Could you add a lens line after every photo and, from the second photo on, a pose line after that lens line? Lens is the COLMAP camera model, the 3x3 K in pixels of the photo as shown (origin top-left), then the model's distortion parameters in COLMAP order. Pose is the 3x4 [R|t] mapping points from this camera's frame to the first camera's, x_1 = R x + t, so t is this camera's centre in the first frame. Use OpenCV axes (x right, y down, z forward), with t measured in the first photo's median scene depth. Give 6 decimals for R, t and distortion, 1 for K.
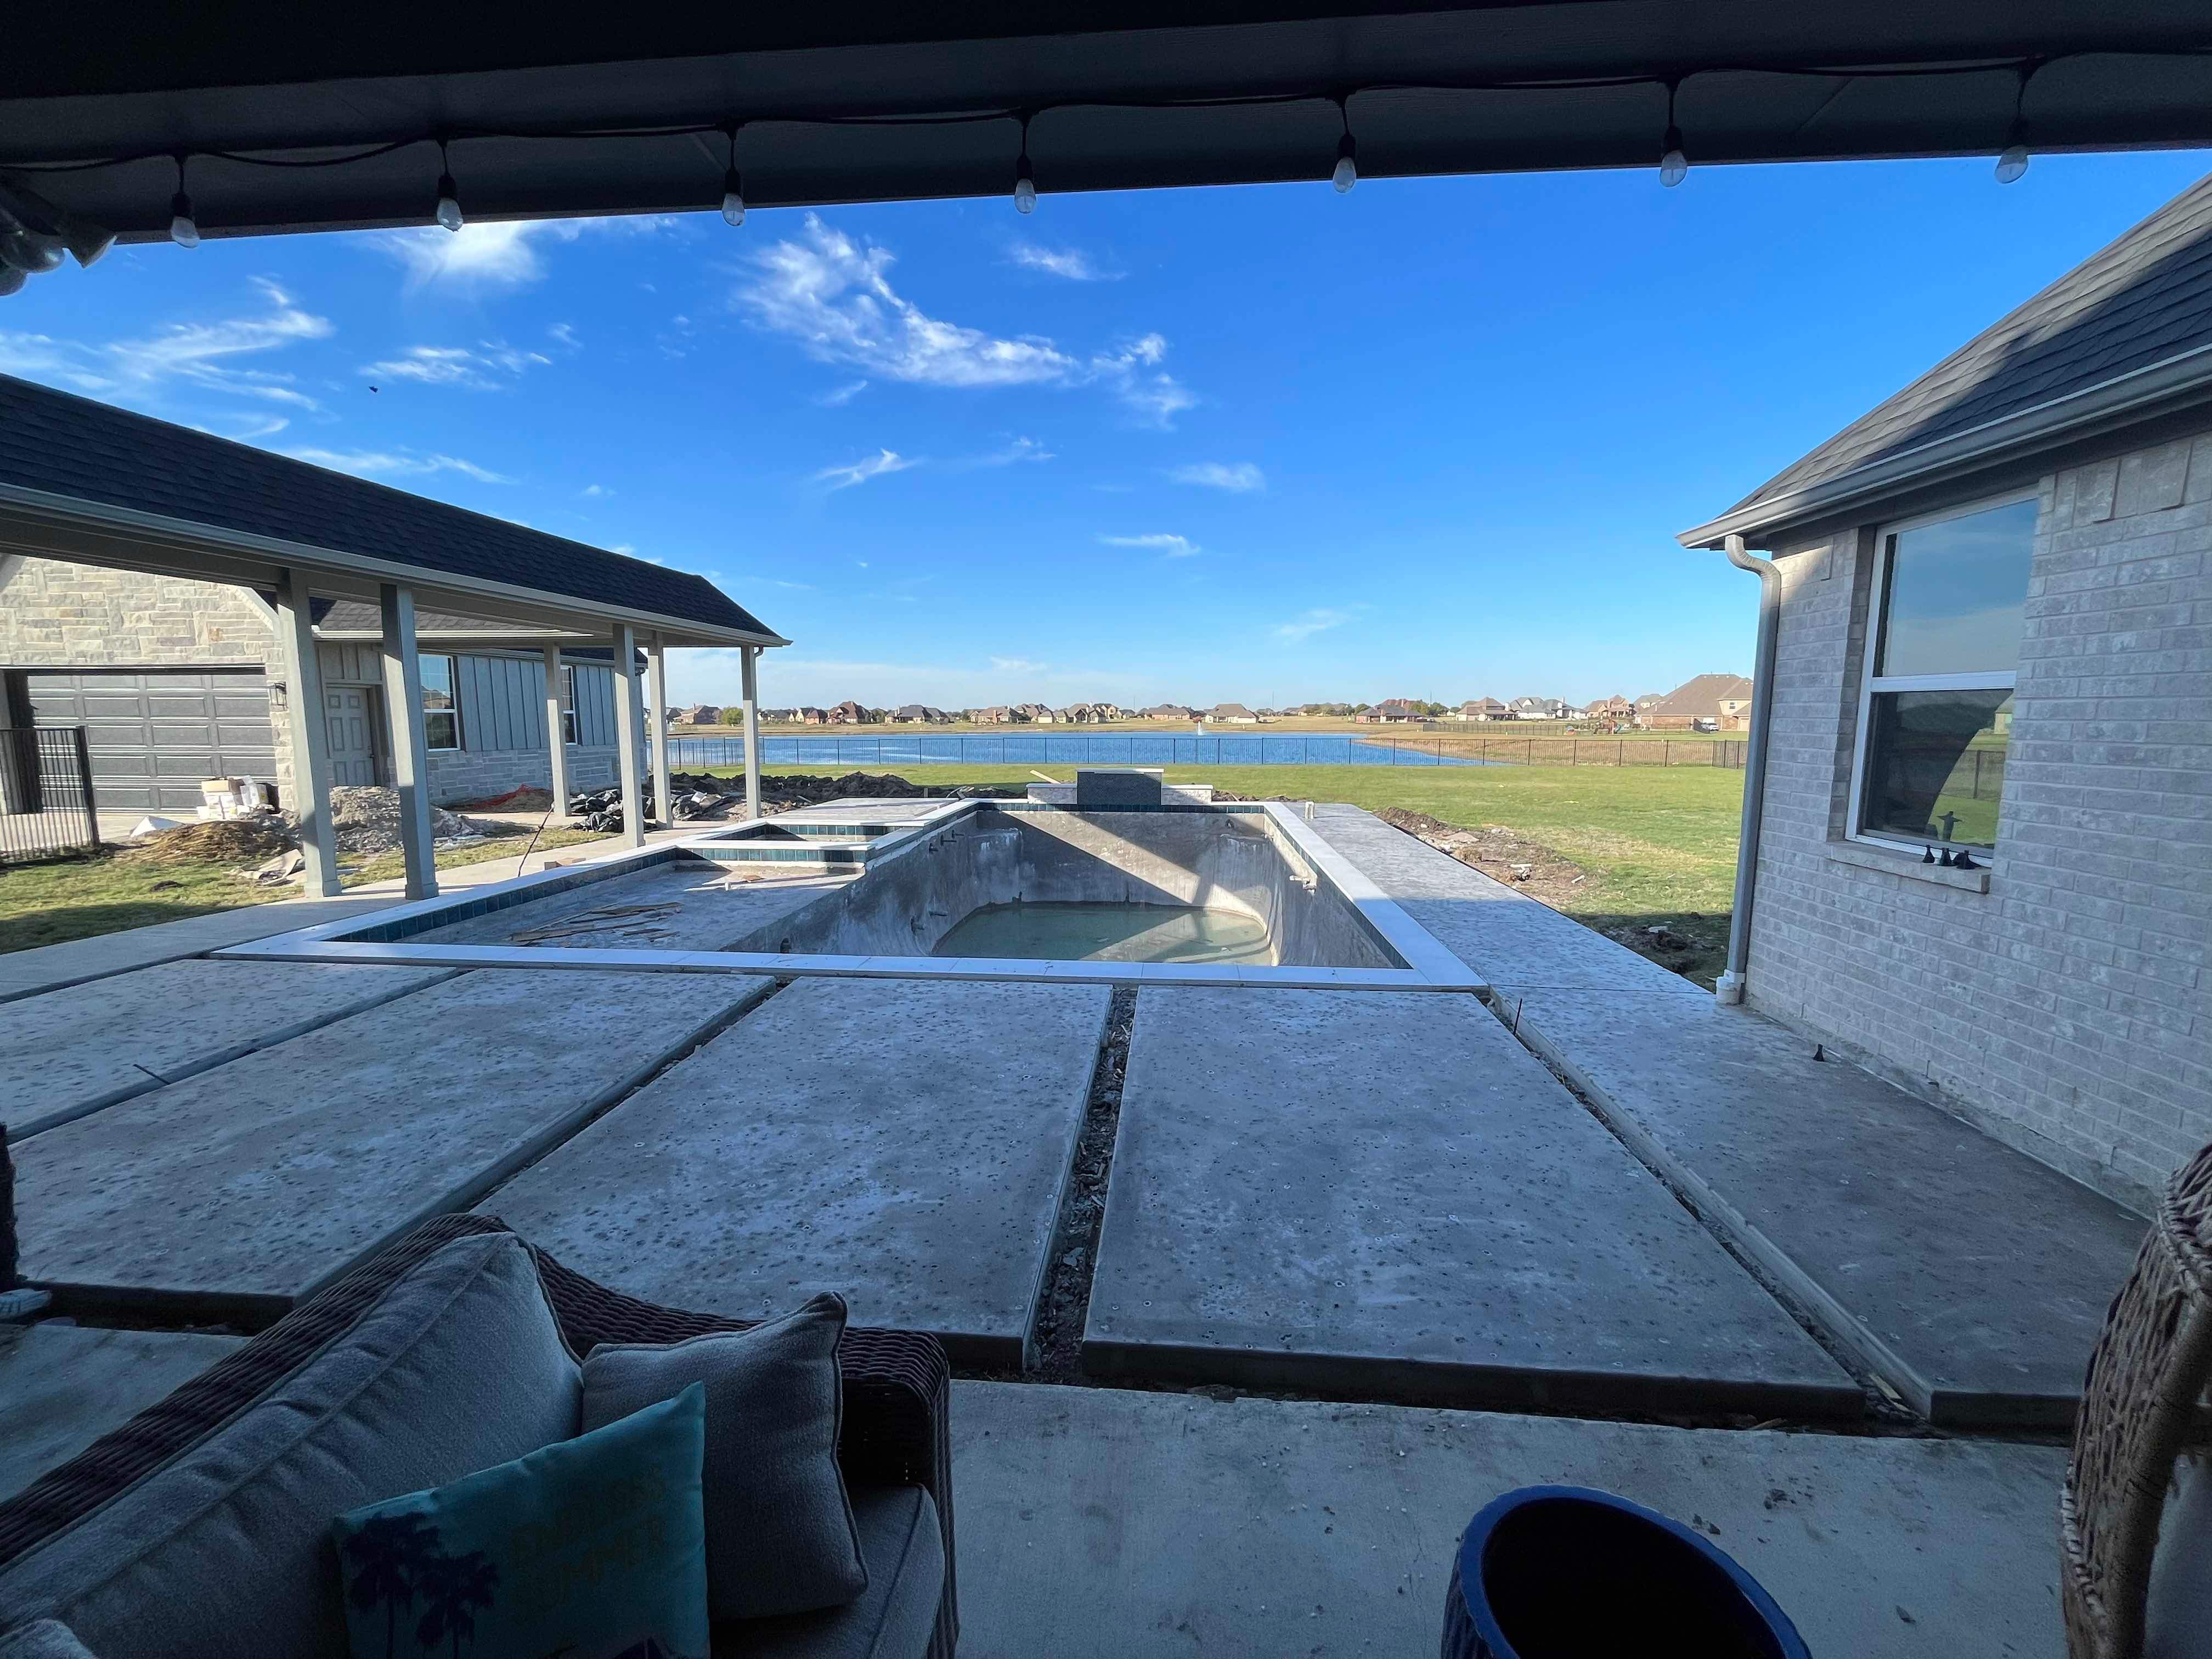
lens RADIAL K [[893.9, 0, 1106.0], [0, 893.9, 829.5], [0, 0, 1]] dist [-0.001897, -0.000211]
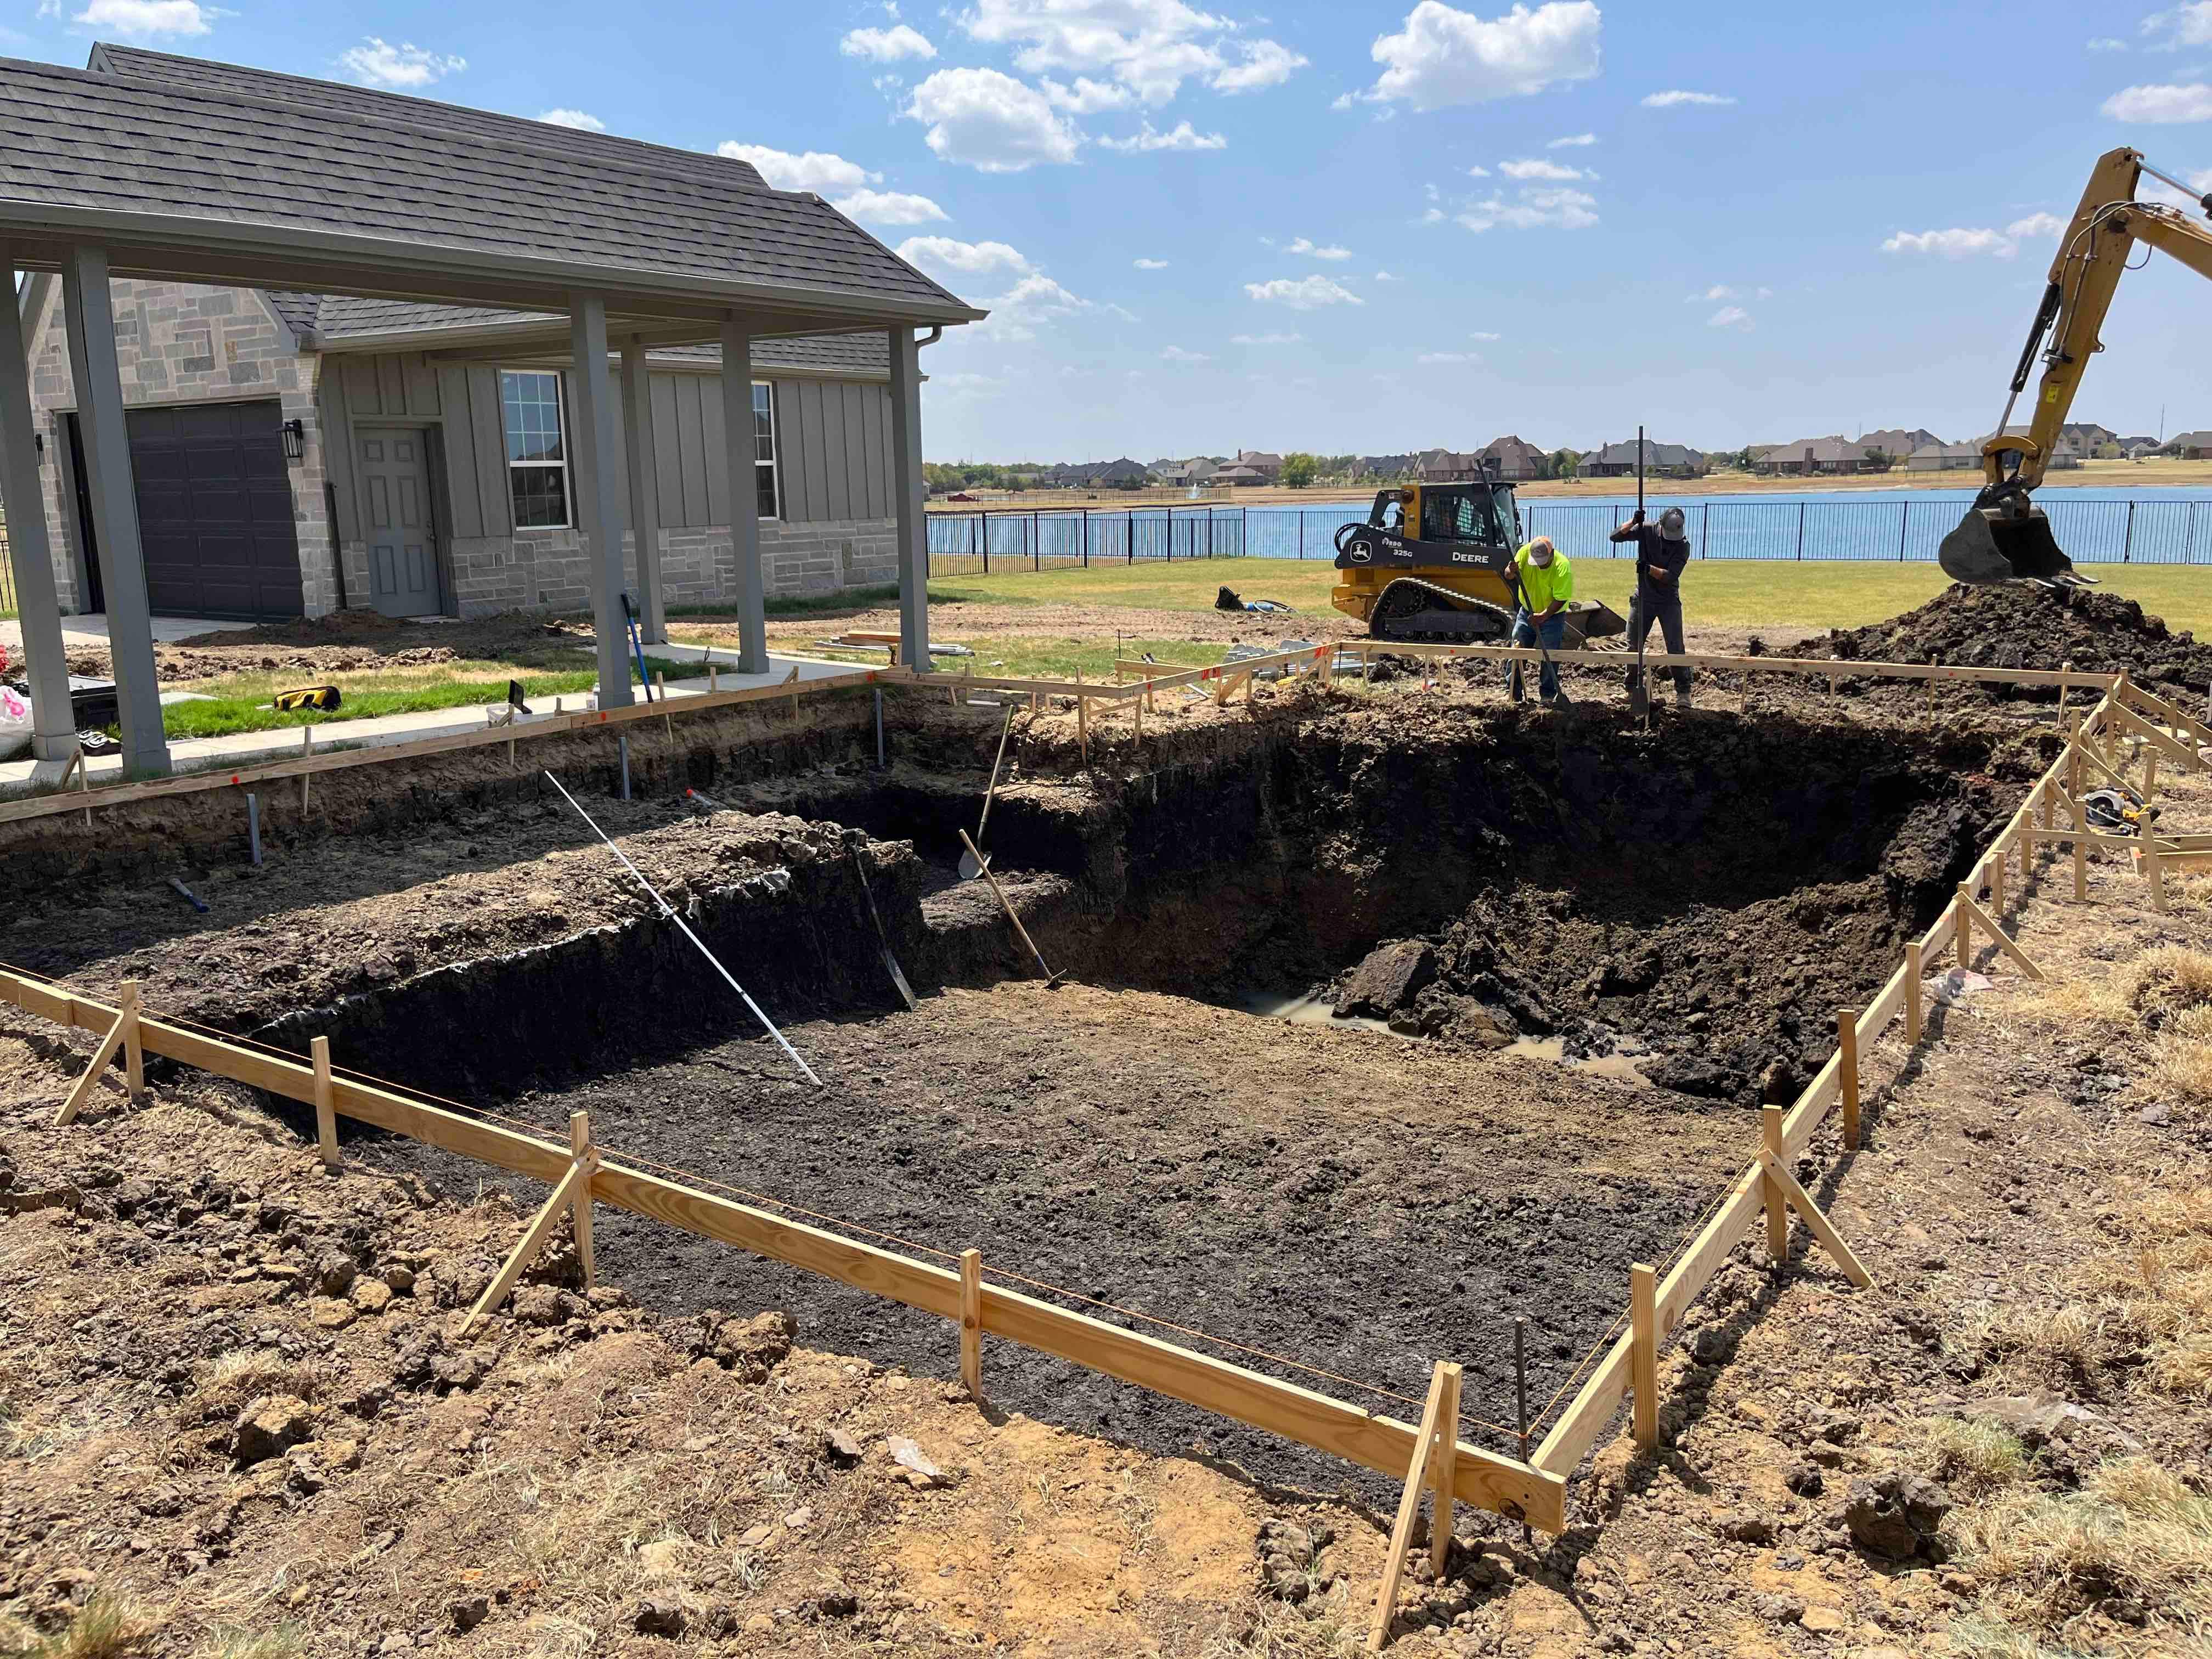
lens RADIAL K [[1690.2, 0, 1106.0], [0, 1690.2, 829.5], [0, 0, 1]] dist [0.030772, -0.006278]
pose [[0.870248, 0.084469, -0.485317, 0.202803], [-0.043198, 0.994479, 0.095627, -0.011812], [0.490715, -0.062255, 0.869093, 0.173716]]
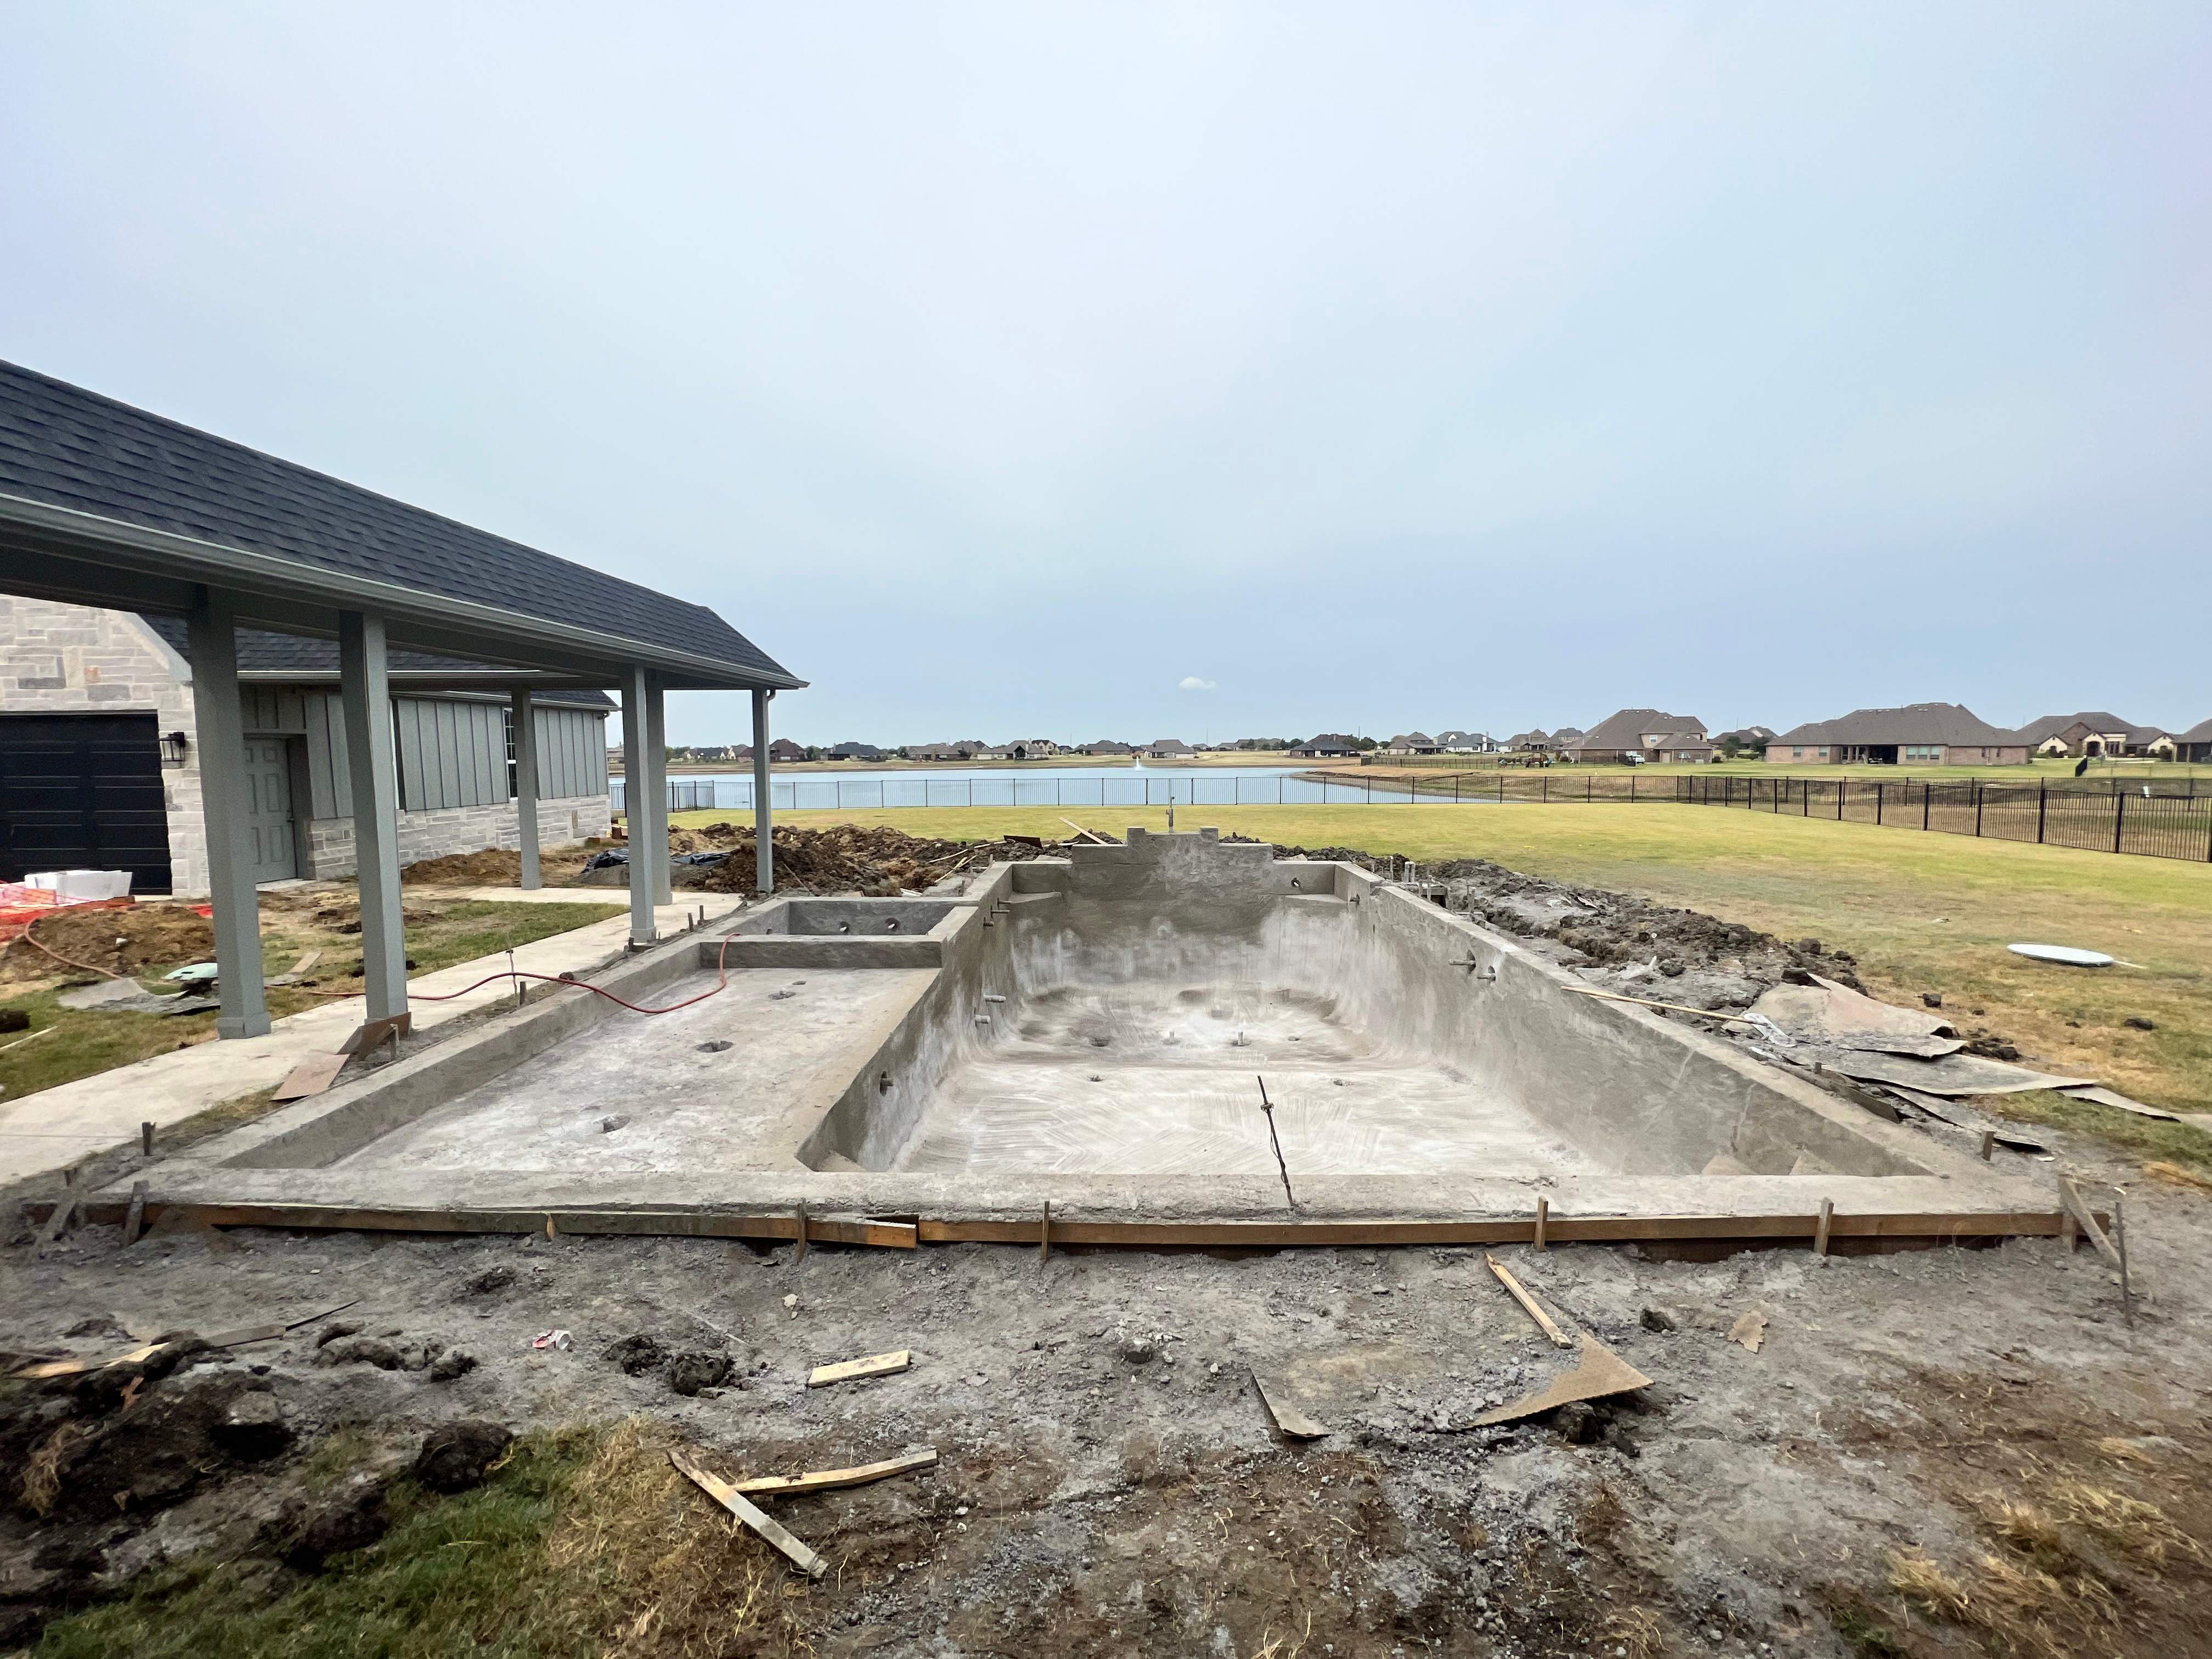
lens RADIAL K [[892.2, 0, 1106.0], [0, 892.2, 829.5], [0, 0, 1]] dist [0.000092, 0.000075]
pose [[0.997605, -0.011987, 0.068119, -0.124621], [0.014691, 0.999118, -0.039339, -0.029910], [-0.067587, 0.040245, 0.996901, 0.123093]]
